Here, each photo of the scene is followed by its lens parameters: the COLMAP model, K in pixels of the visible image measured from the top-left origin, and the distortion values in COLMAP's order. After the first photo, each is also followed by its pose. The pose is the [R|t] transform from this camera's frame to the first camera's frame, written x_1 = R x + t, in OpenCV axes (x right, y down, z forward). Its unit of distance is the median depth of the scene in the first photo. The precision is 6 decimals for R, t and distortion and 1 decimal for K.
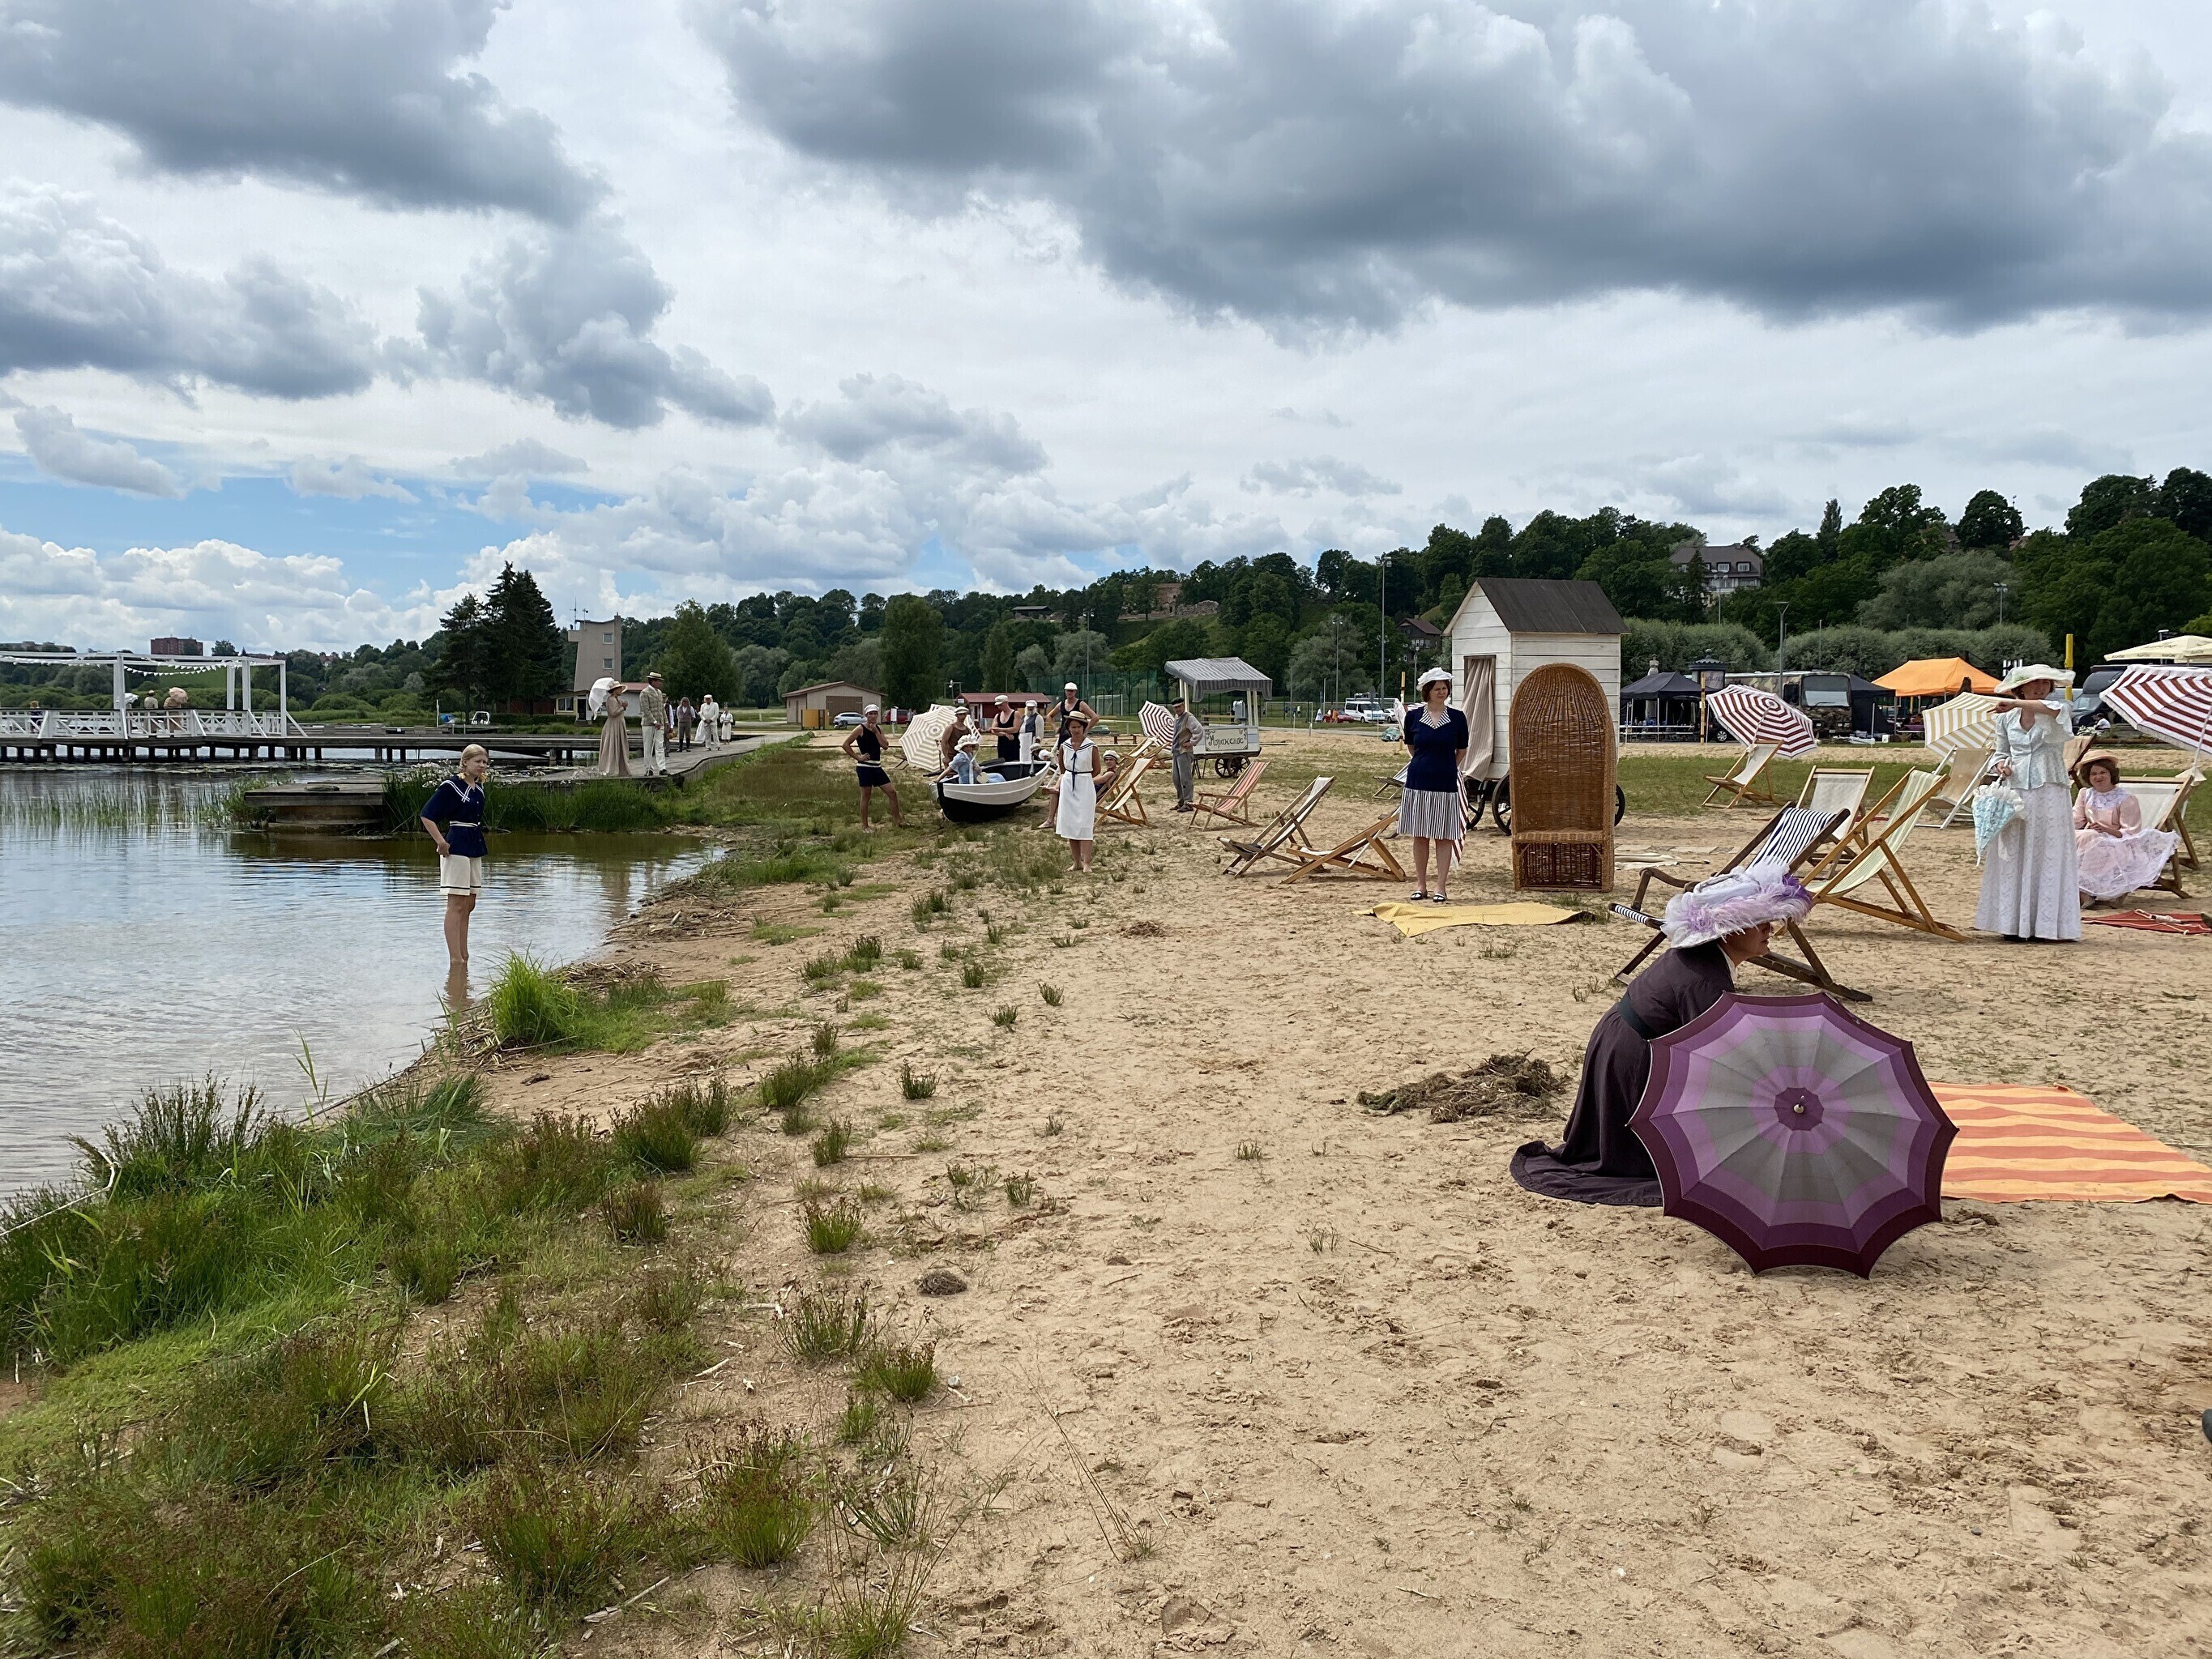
lens RADIAL K [[1675.3, 0, 1106.9], [0, 1675.3, 836.8], [0, 0, 1]] dist [0.093501, -0.139102]
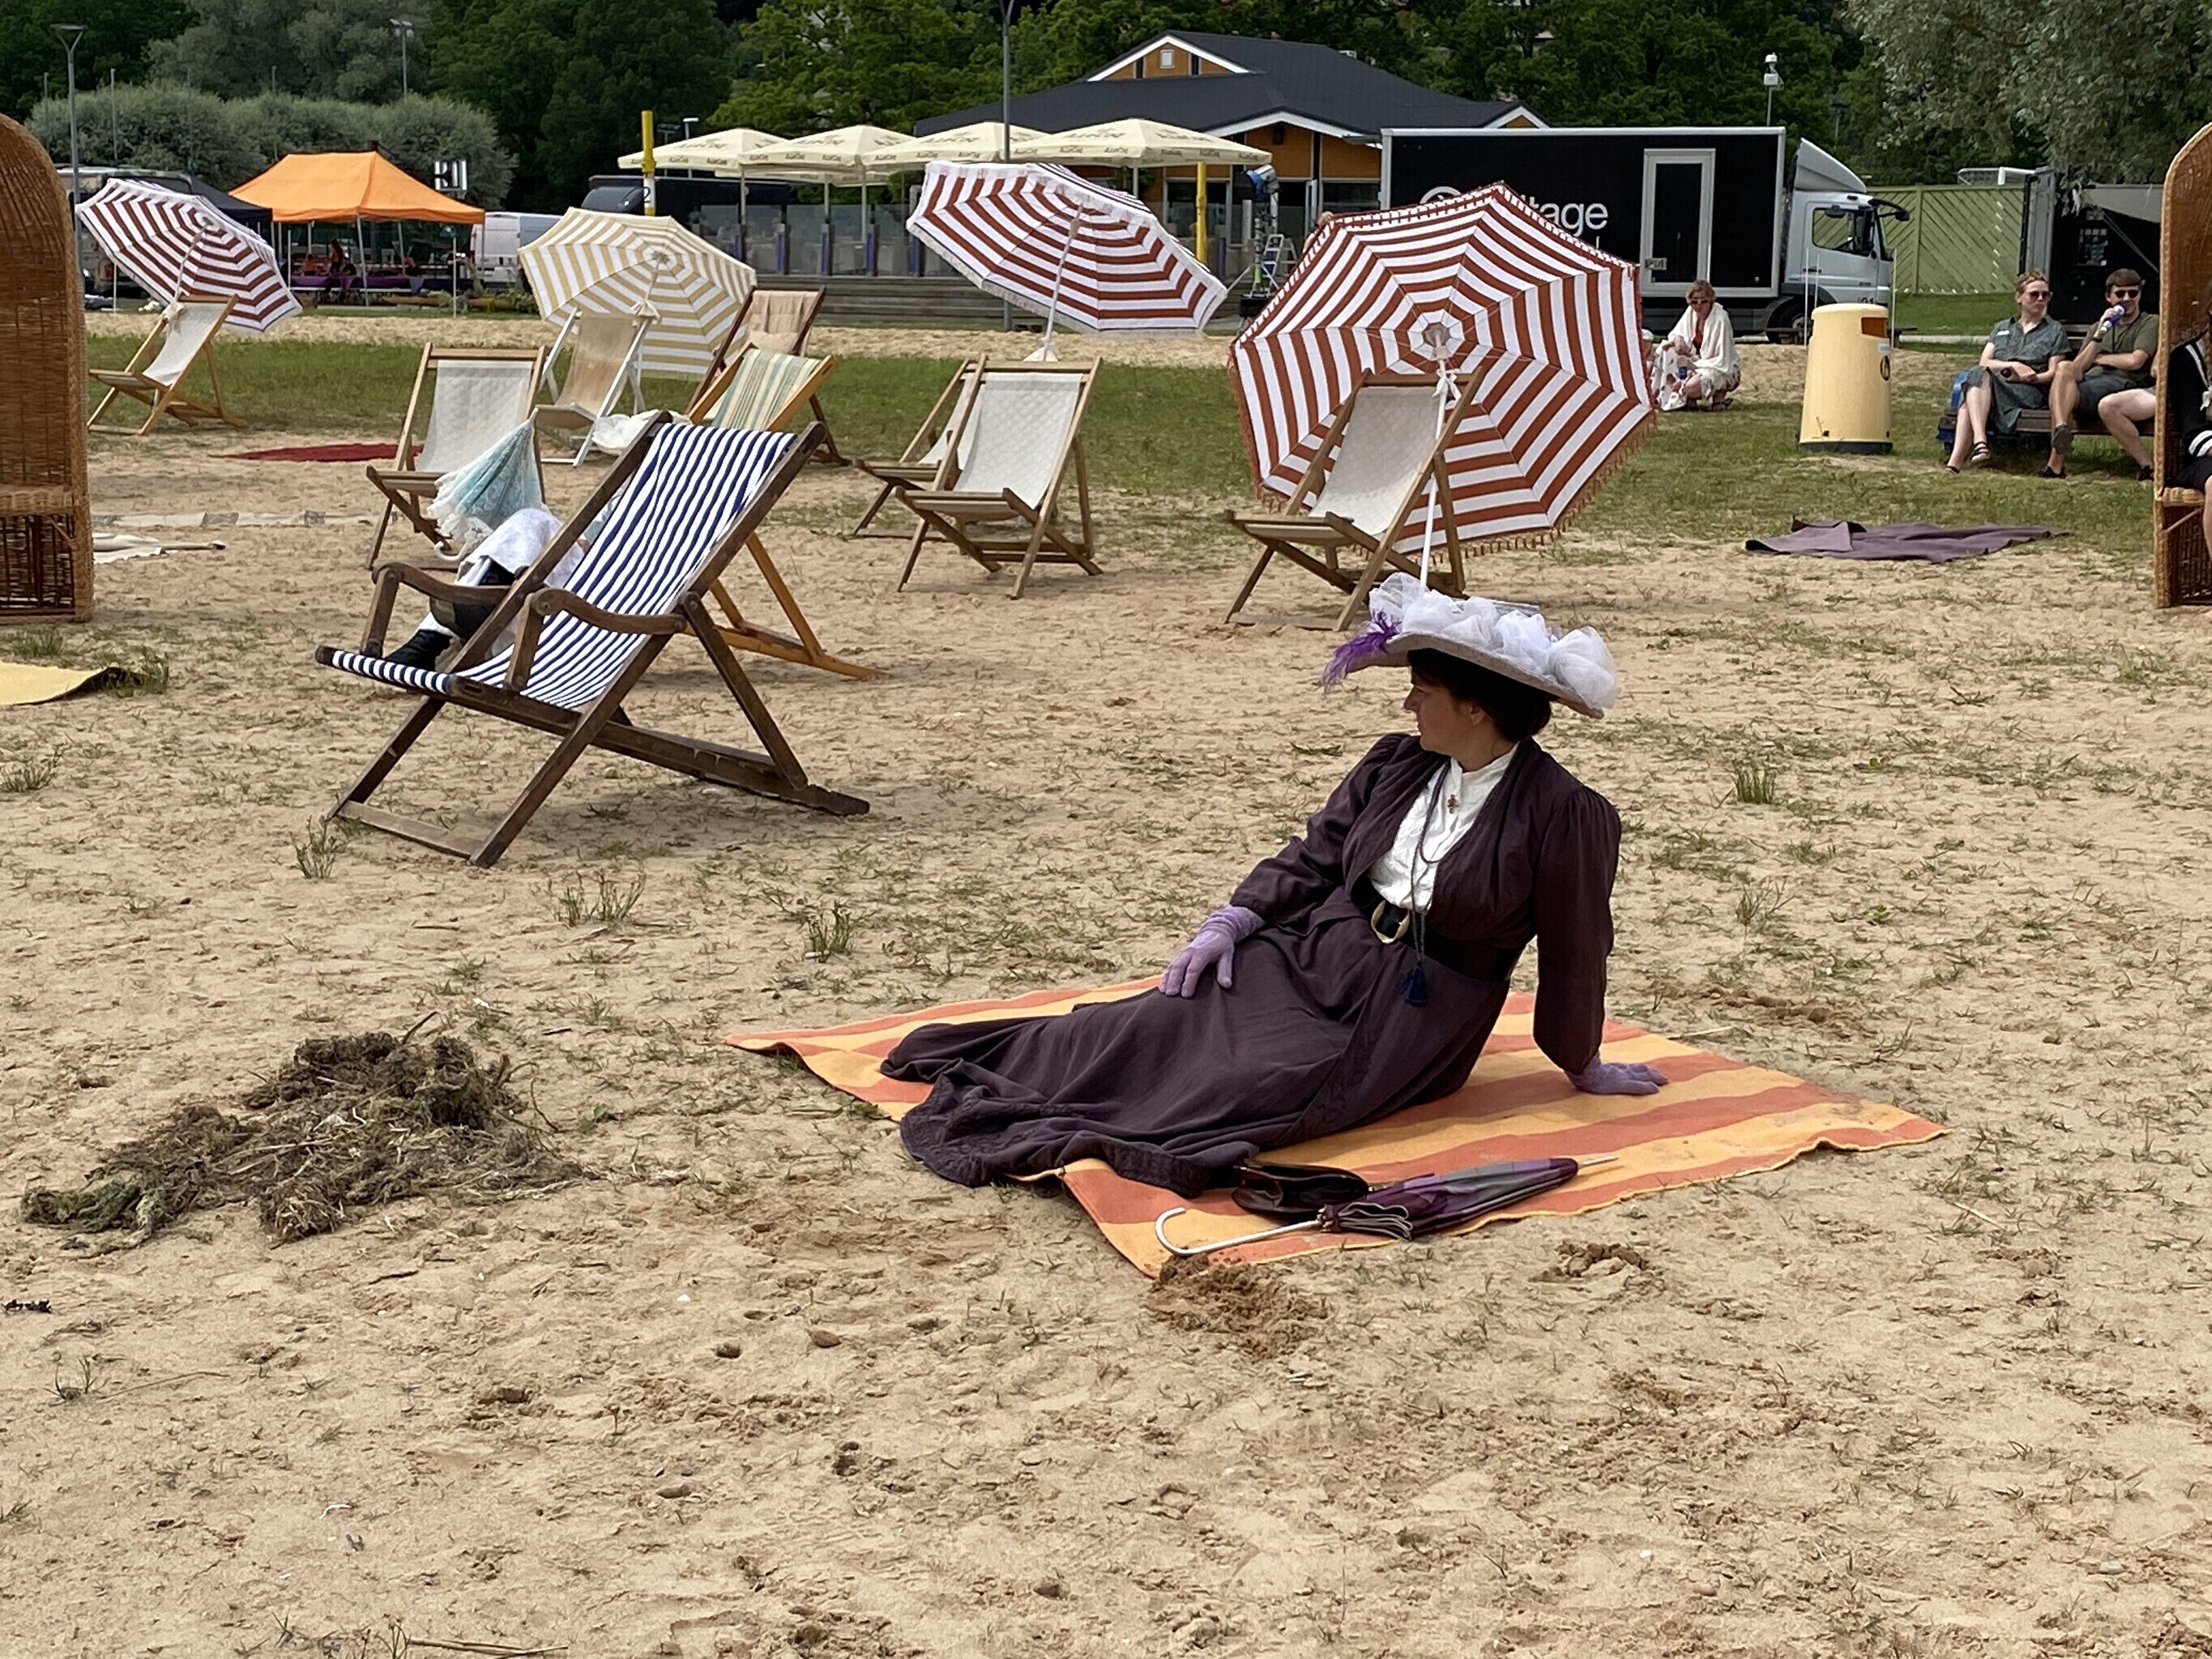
lens RADIAL K [[3230.0, 0, 1103.6], [0, 3230.0, 831.0], [0, 0, 1]] dist [0.275545, -1.143426]
pose [[0.765778, -0.100010, 0.635281, -0.112042], [0.035085, 0.992860, 0.114010, -0.004122], [-0.642147, -0.065017, 0.763819, 0.253769]]
